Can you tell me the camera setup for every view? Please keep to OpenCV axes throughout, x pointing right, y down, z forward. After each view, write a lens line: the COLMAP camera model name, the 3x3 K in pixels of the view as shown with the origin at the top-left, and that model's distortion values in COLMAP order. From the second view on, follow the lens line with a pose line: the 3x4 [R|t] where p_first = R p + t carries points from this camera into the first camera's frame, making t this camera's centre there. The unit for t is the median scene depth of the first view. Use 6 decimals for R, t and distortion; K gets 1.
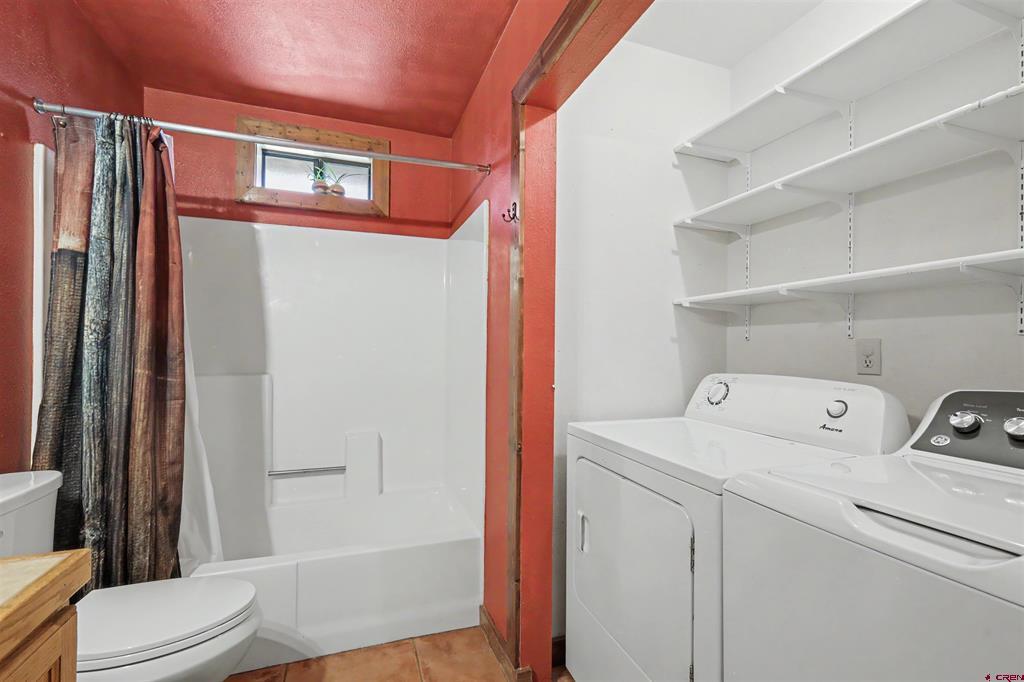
lens RADIAL K [[450.4, 0, 510.4], [0, 450.4, 345.3], [0, 0, 1]] dist [0.003333, -0.000478]
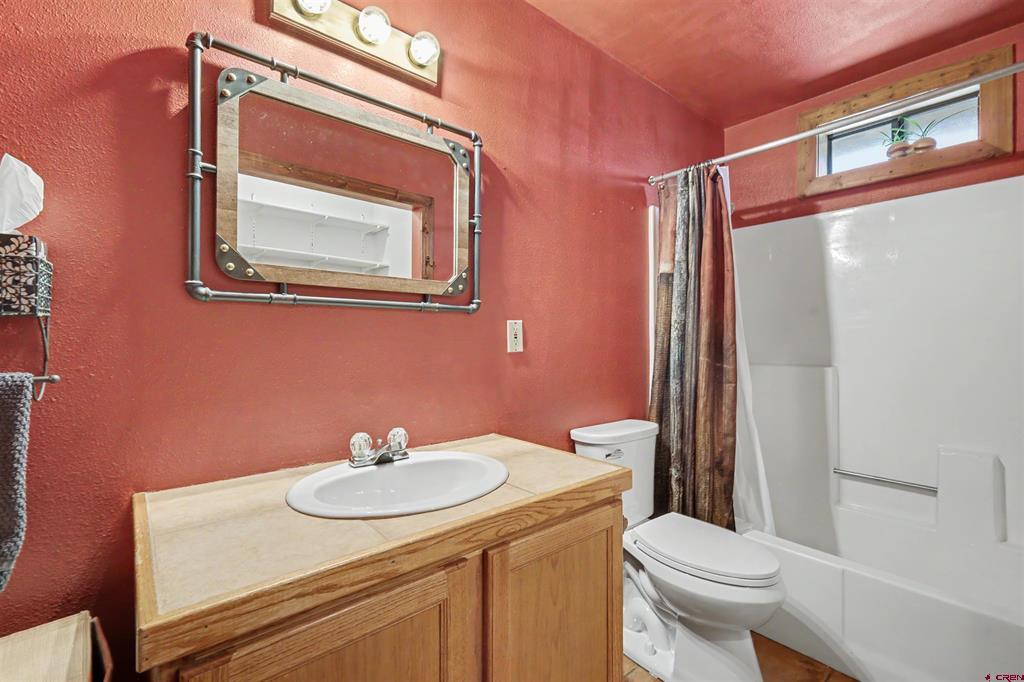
lens RADIAL K [[450.4, 0, 514.6], [0, 450.4, 335.2], [0, 0, 1]] dist [0.003333, -0.000478]
pose [[0.354907, -0.014903, -0.934783, 0.187066], [0.011066, 0.999870, -0.011739, -0.000374], [0.934836, -0.006178, 0.355026, 0.032396]]
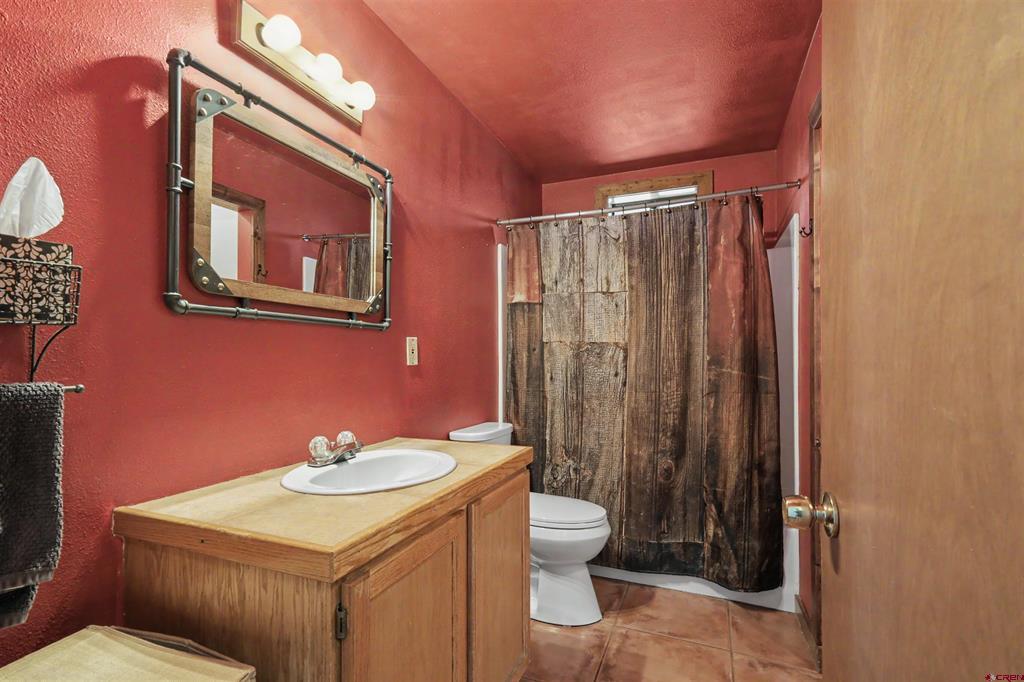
lens RADIAL K [[475.9, 0, 521.6], [0, 475.9, 347.5], [0, 0, 1]] dist [0.011971, -0.001752]
pose [[0.752989, -0.021253, -0.657690, 0.256252], [0.011546, 0.999751, -0.019088, 0.007360], [0.657932, 0.006780, 0.753047, -0.357675]]
